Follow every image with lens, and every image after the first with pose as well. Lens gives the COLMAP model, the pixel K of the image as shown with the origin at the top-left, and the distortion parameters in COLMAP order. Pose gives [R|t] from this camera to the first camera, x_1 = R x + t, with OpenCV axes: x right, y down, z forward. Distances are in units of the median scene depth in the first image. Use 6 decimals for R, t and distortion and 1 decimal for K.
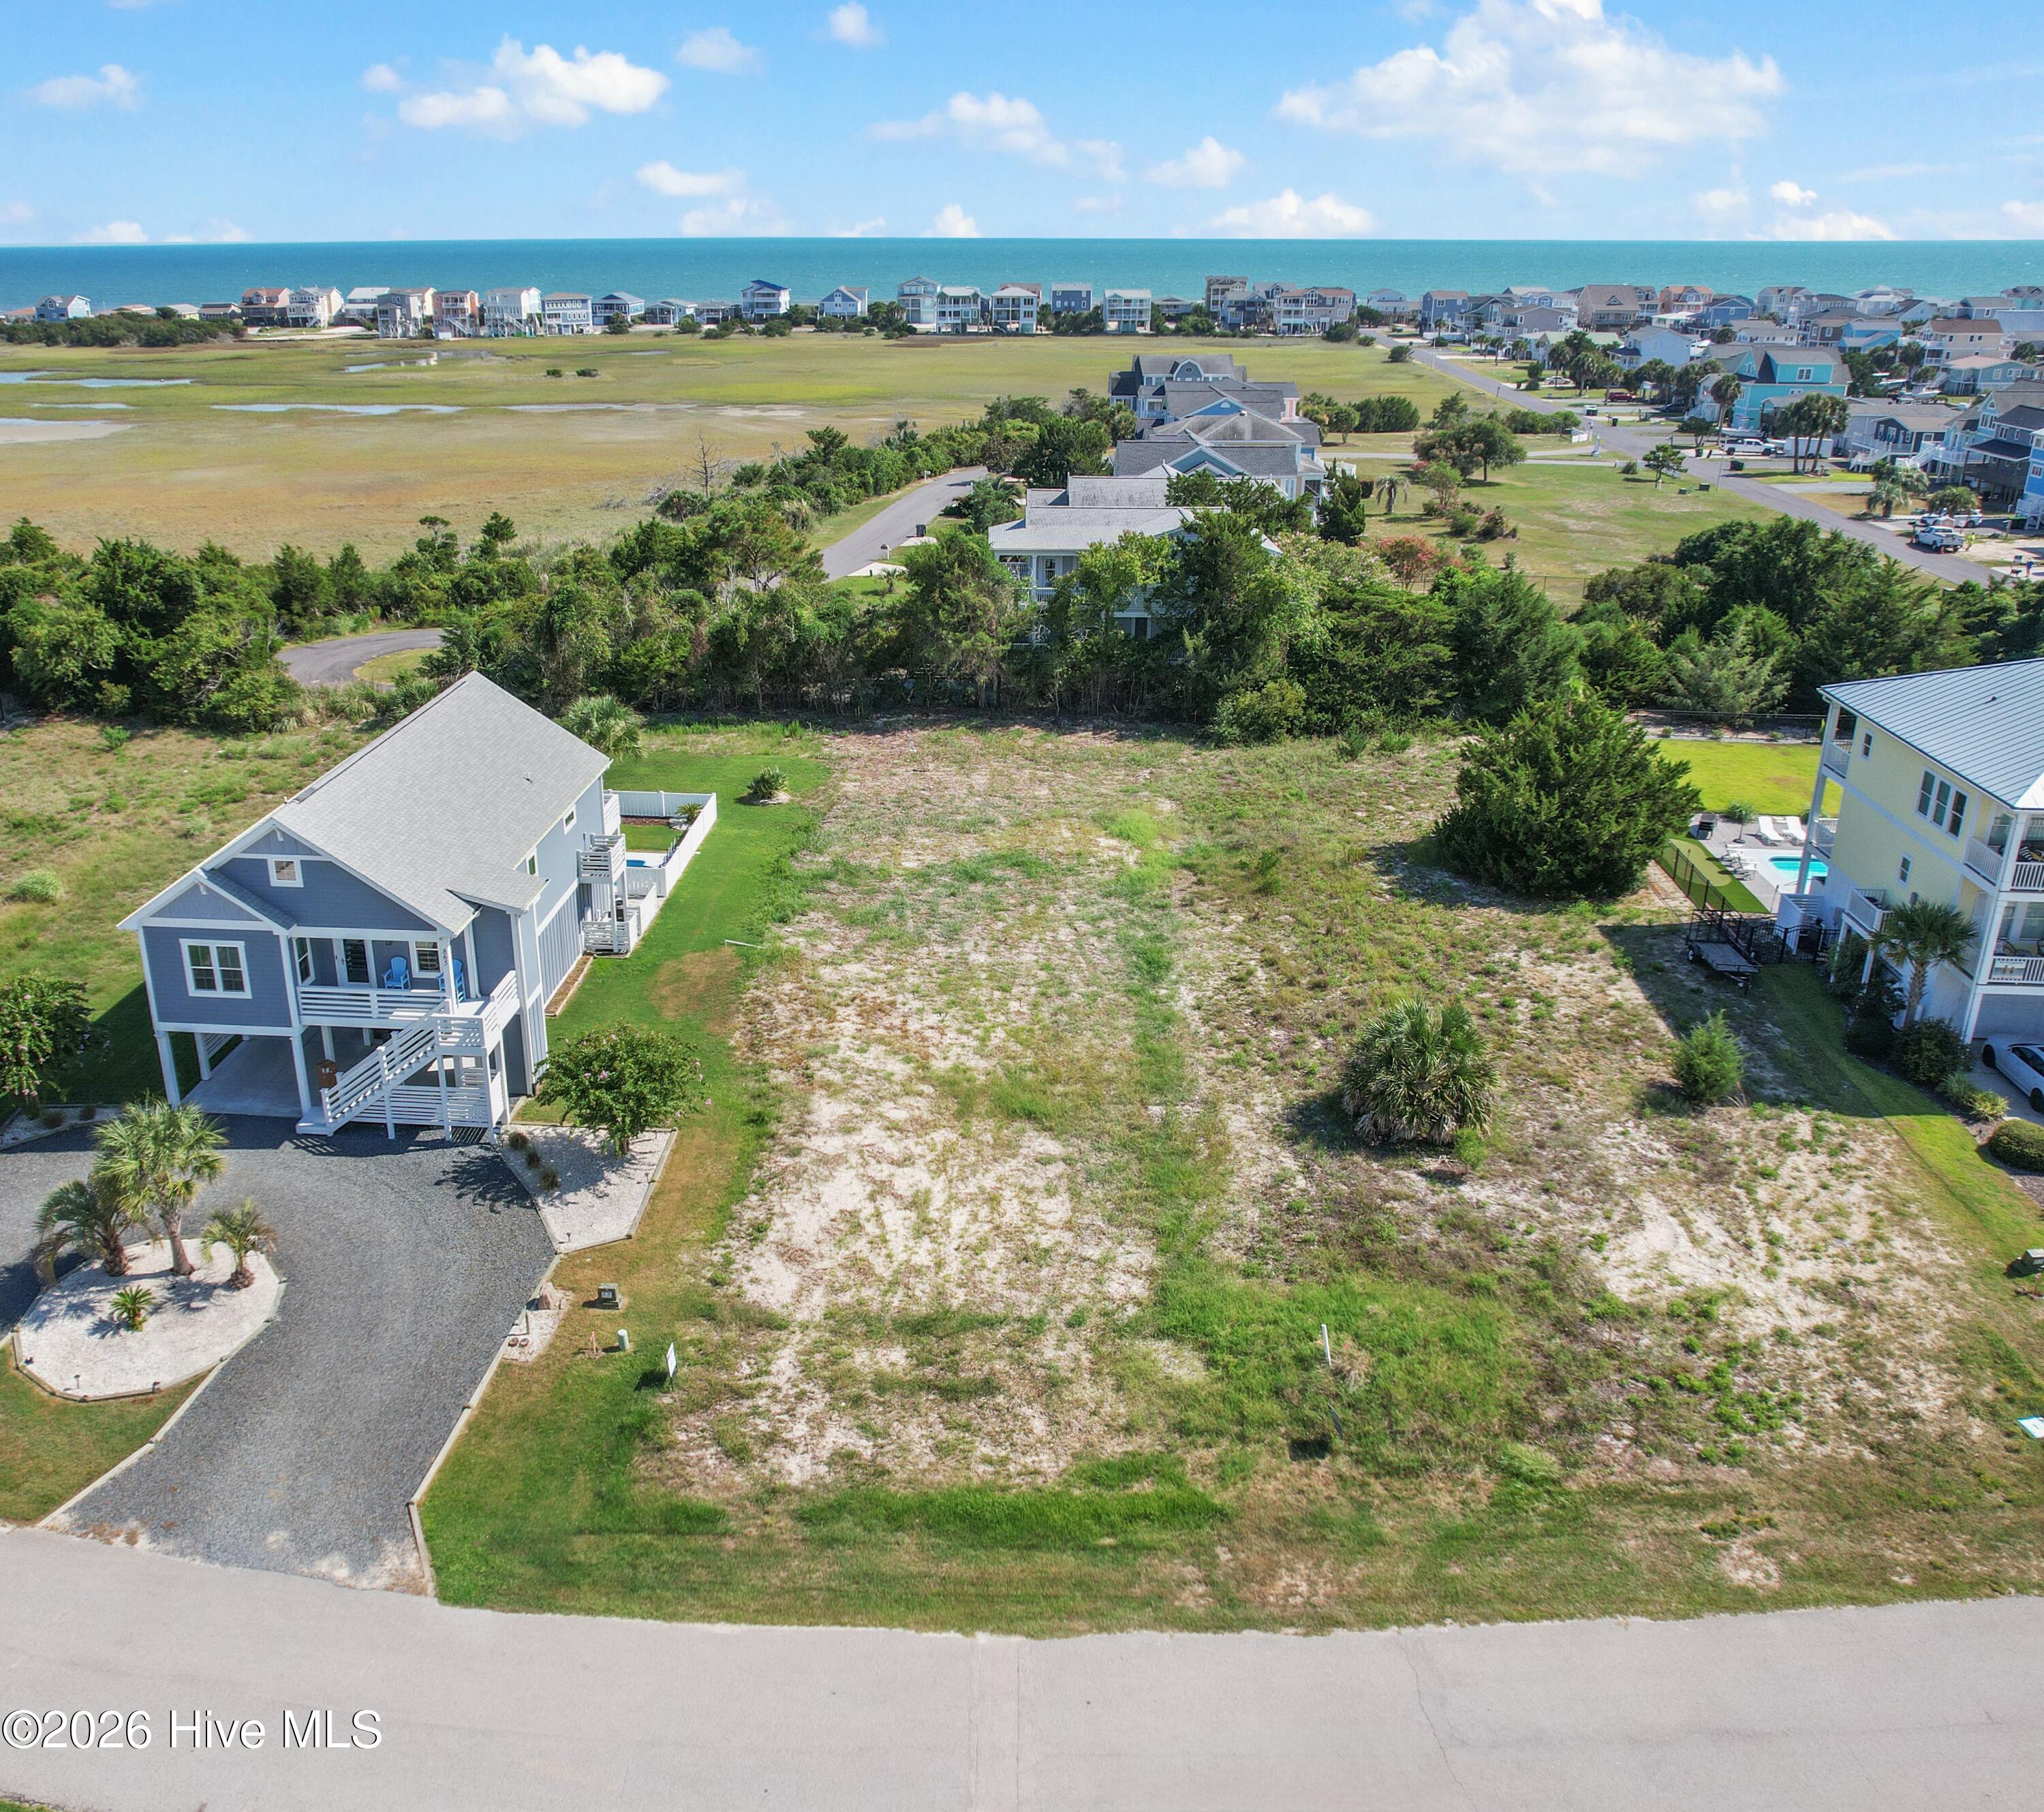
lens RADIAL K [[1747.7, 0, 885.3], [0, 1747.7, 908.7], [0, 0, 1]] dist [-0.056616, 0.011804]
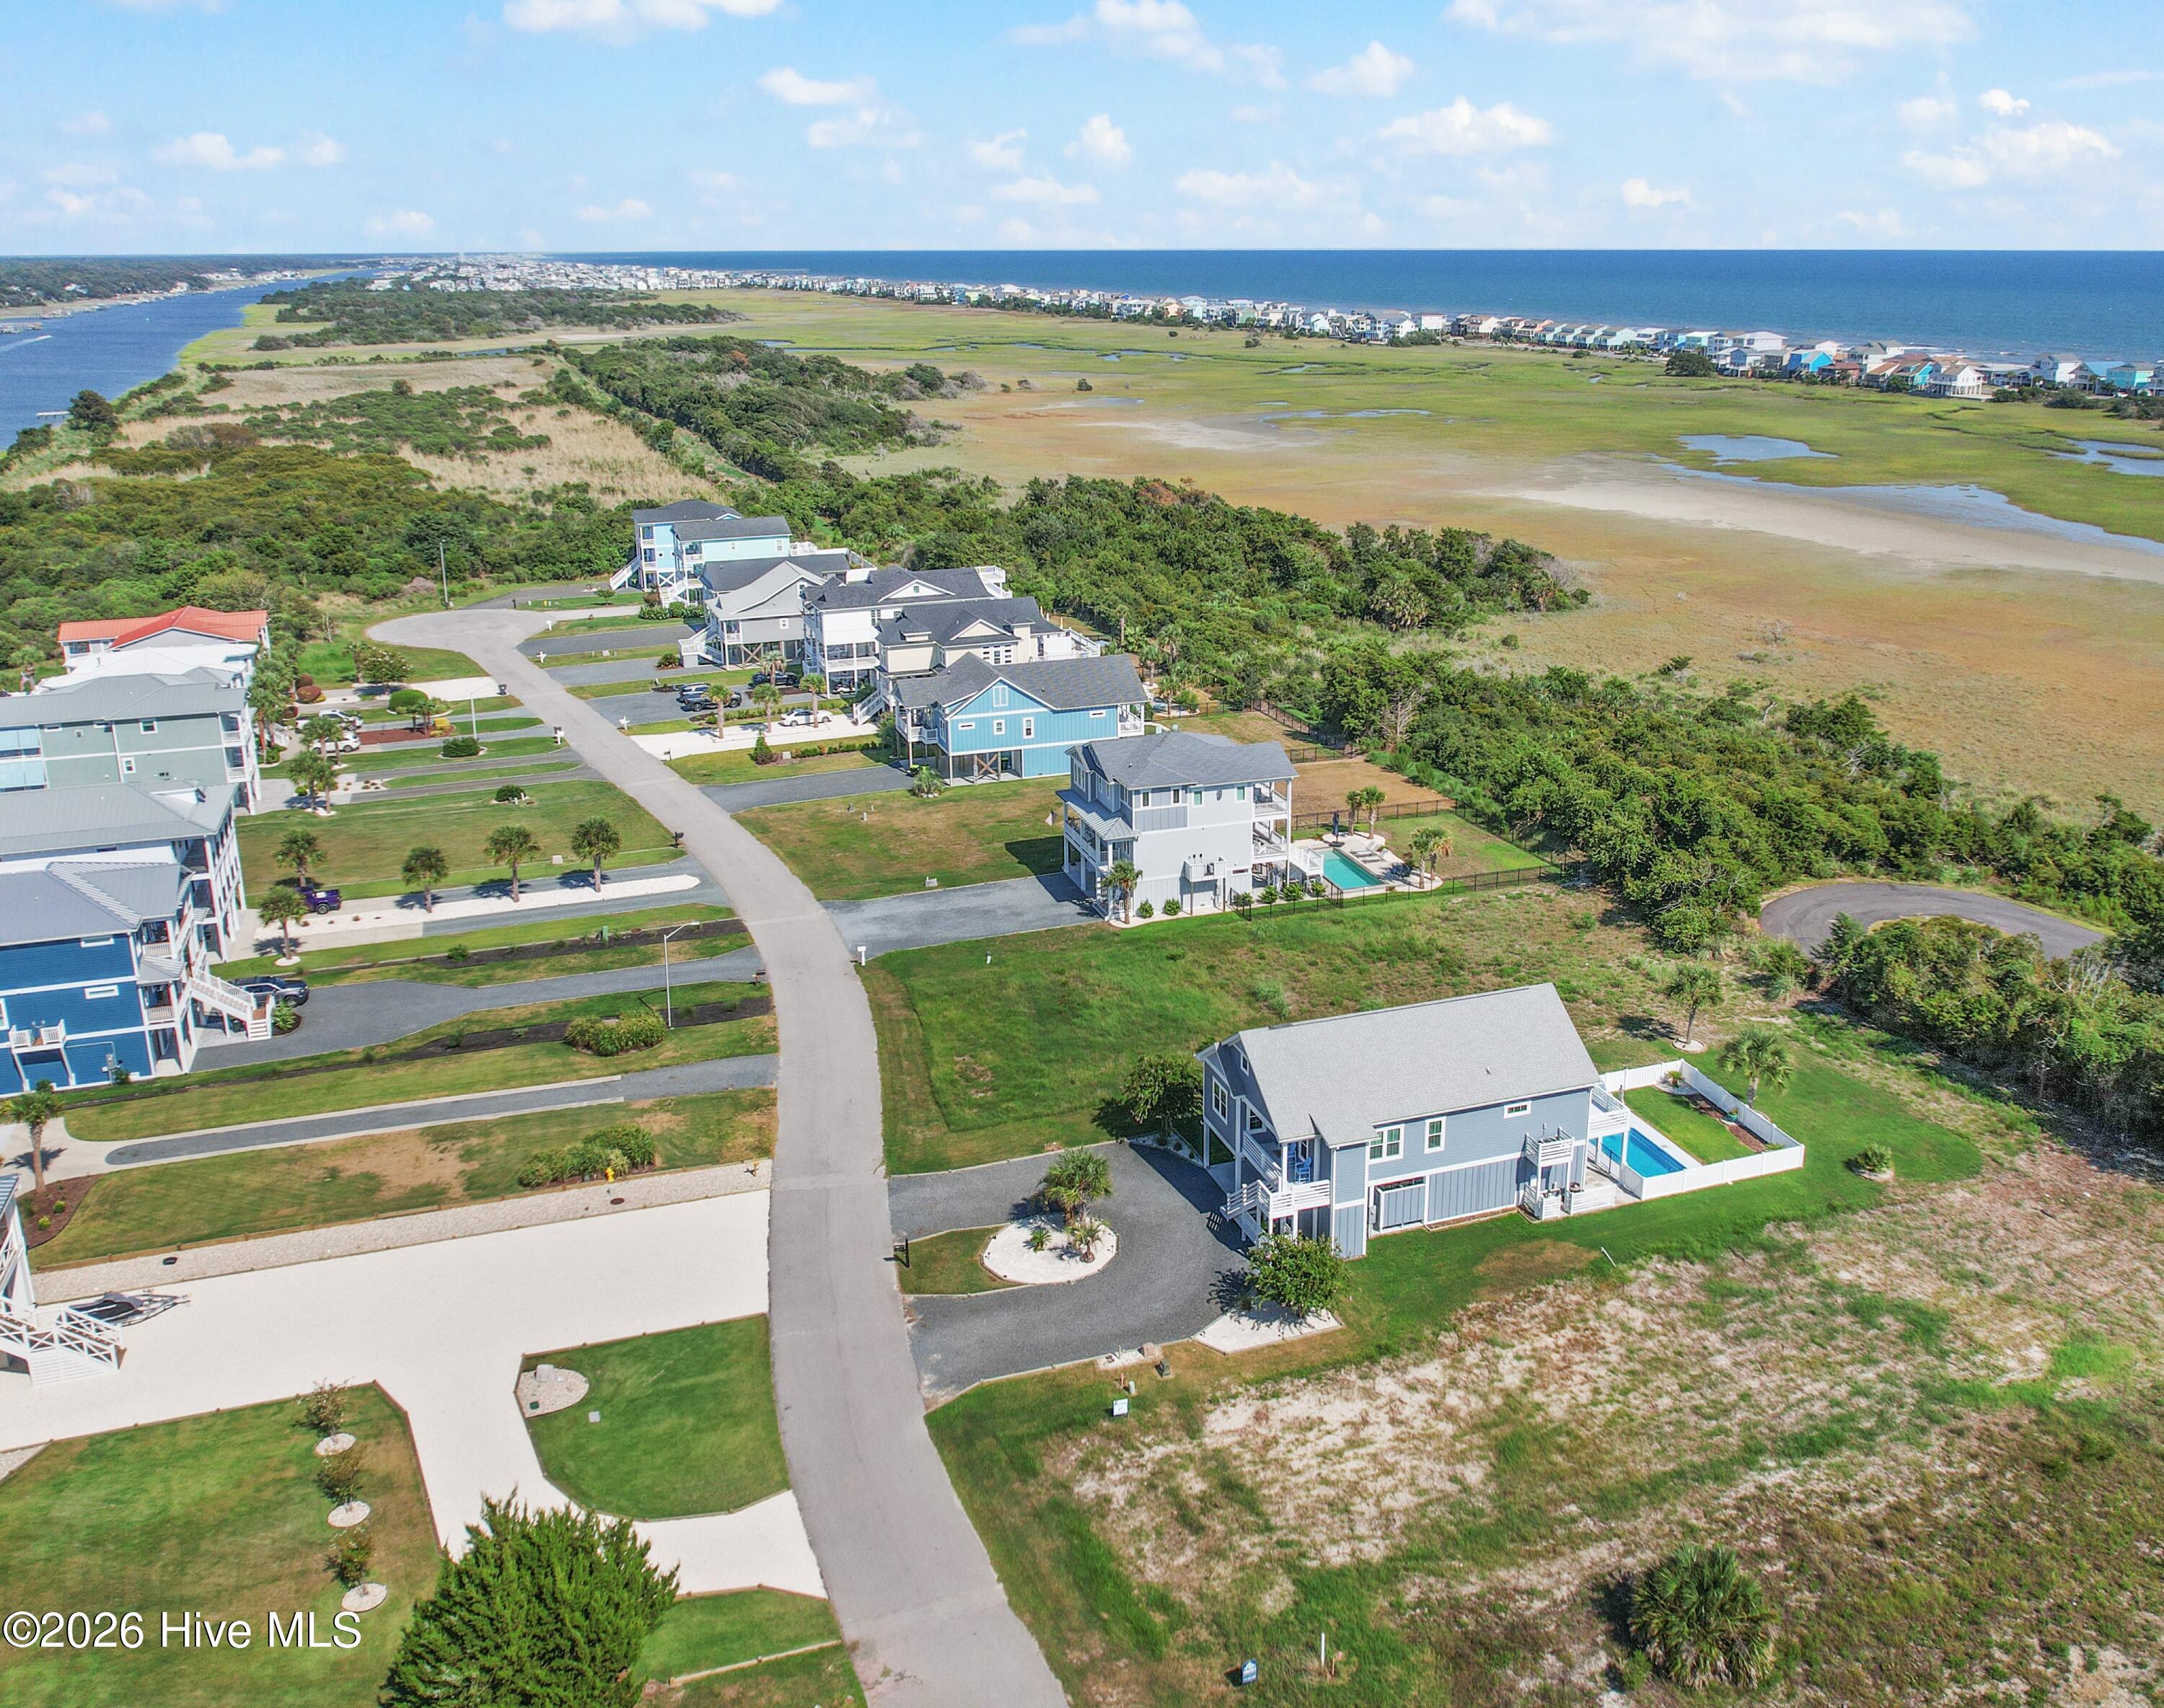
lens RADIAL K [[1837.3, 0, 1135.4], [0, 1837.3, 732.4], [0, 0, 1]] dist [-0.090574, 0.086165]
pose [[0.432337, 0.234290, -0.870743, 1.069933], [-0.324385, 0.941417, 0.092244, -0.449202], [0.841344, 0.242575, 0.483010, -0.026369]]
